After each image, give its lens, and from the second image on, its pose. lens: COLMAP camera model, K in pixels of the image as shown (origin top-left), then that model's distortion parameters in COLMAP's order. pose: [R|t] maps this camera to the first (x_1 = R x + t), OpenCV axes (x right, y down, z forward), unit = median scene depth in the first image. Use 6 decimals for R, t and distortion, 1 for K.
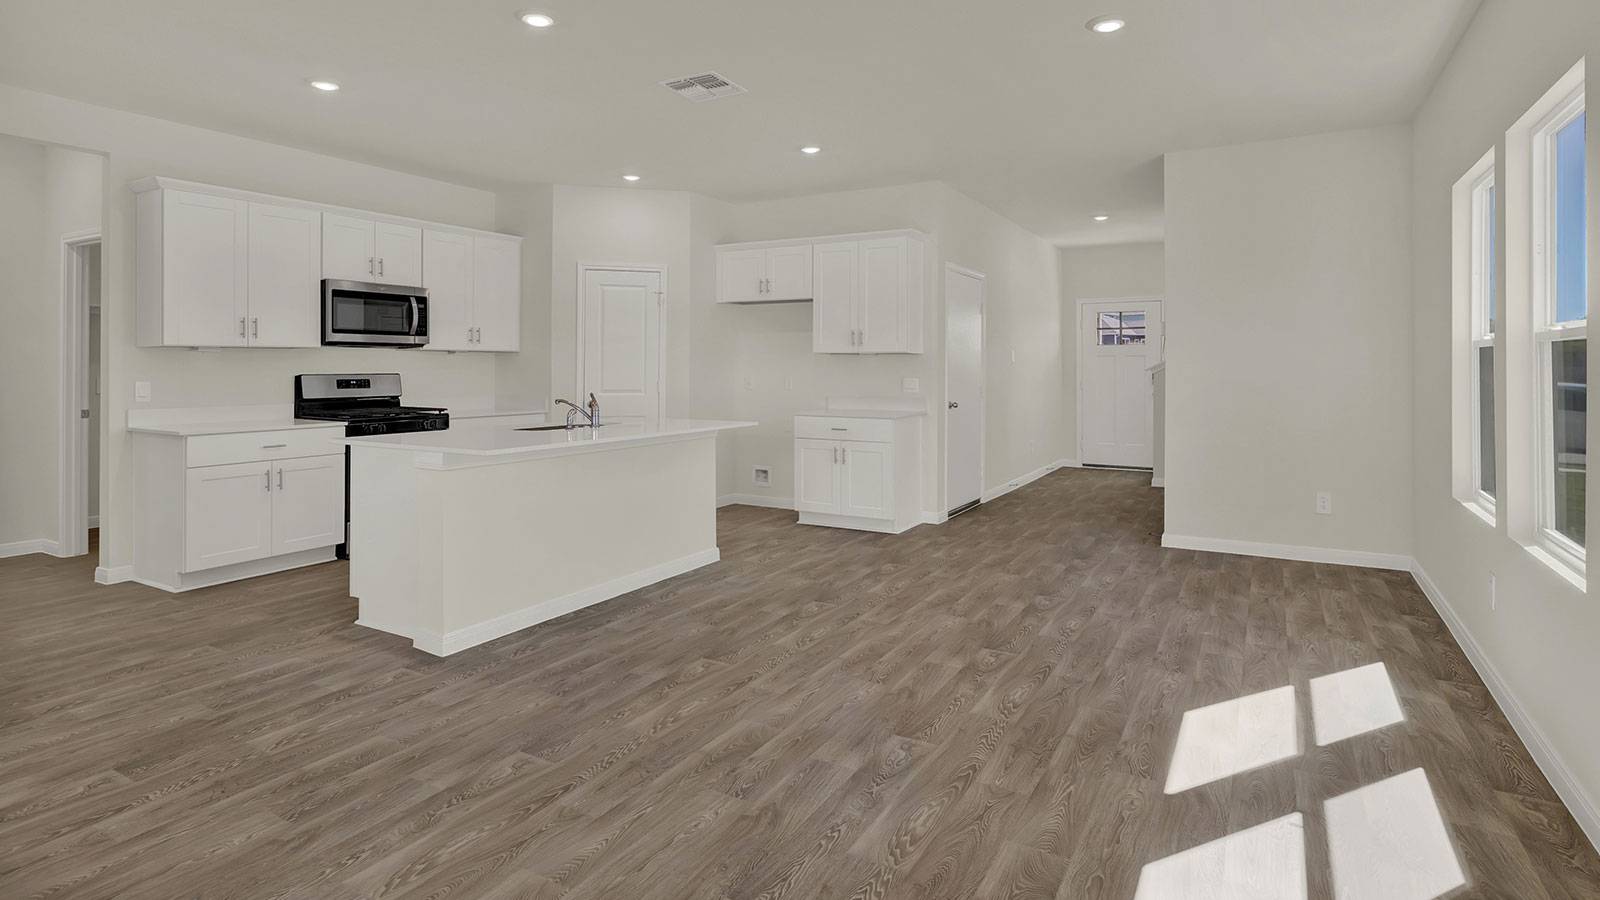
lens RADIAL K [[861.2, 0, 792.8], [0, 861.2, 363.0], [0, 0, 1]] dist [0.000662, -0.000816]
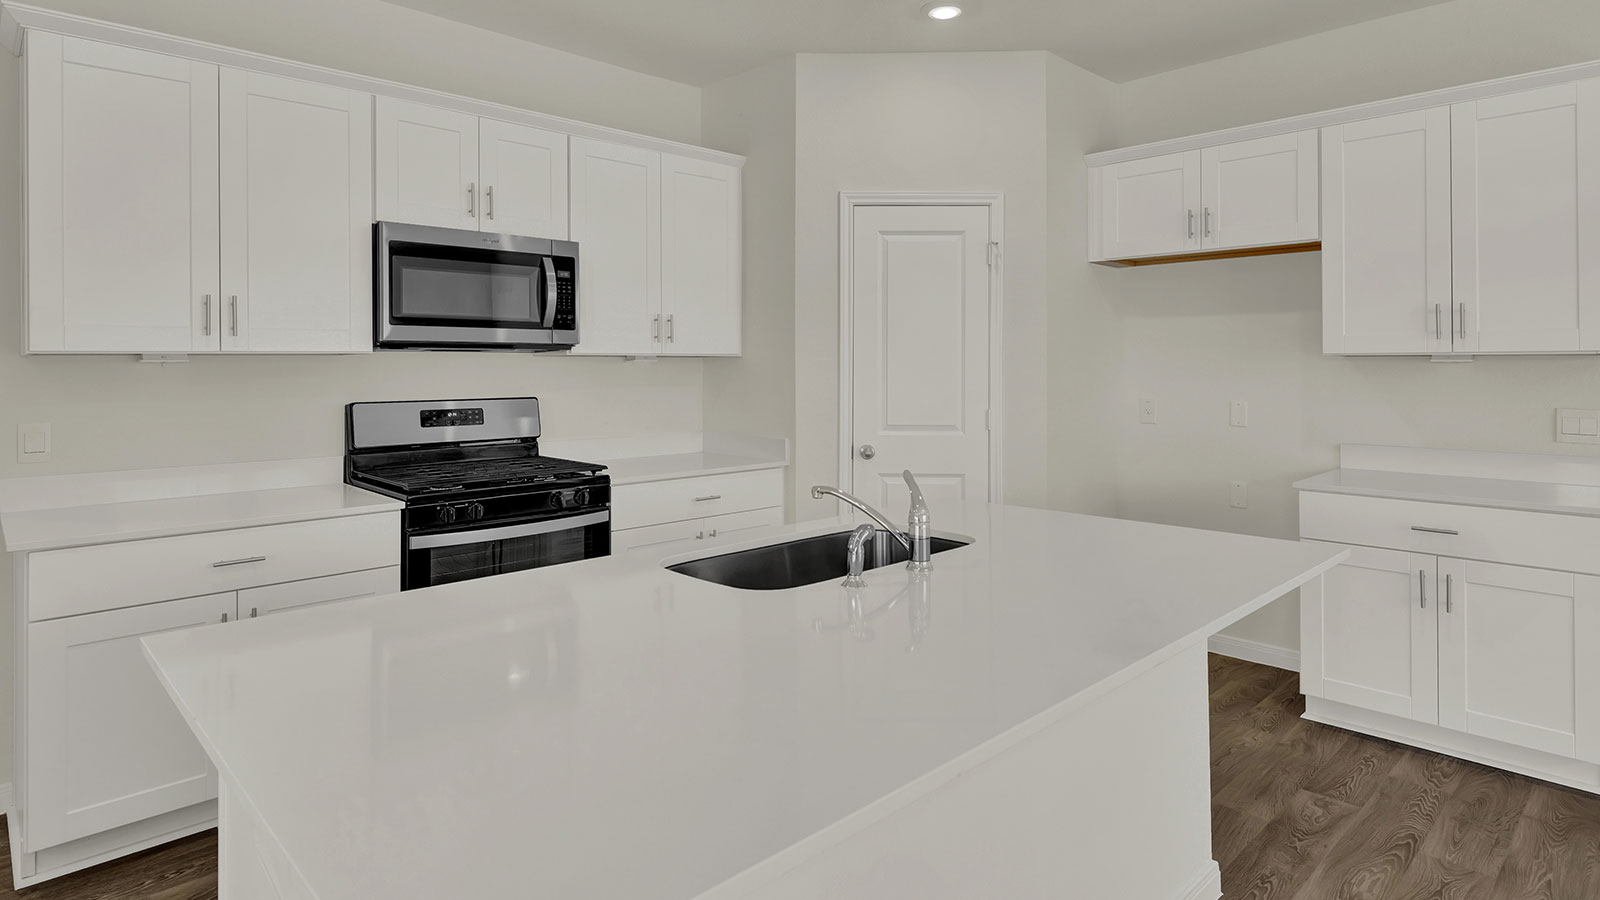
lens RADIAL K [[861.2, 0, 792.8], [0, 861.2, 363.0], [0, 0, 1]] dist [0.000662, -0.000816]
pose [[0.959257, -0.005636, -0.282480, -0.141977], [0.005628, 0.999984, -0.000841, -0.009214], [0.282480, -0.000783, 0.959273, 0.527068]]
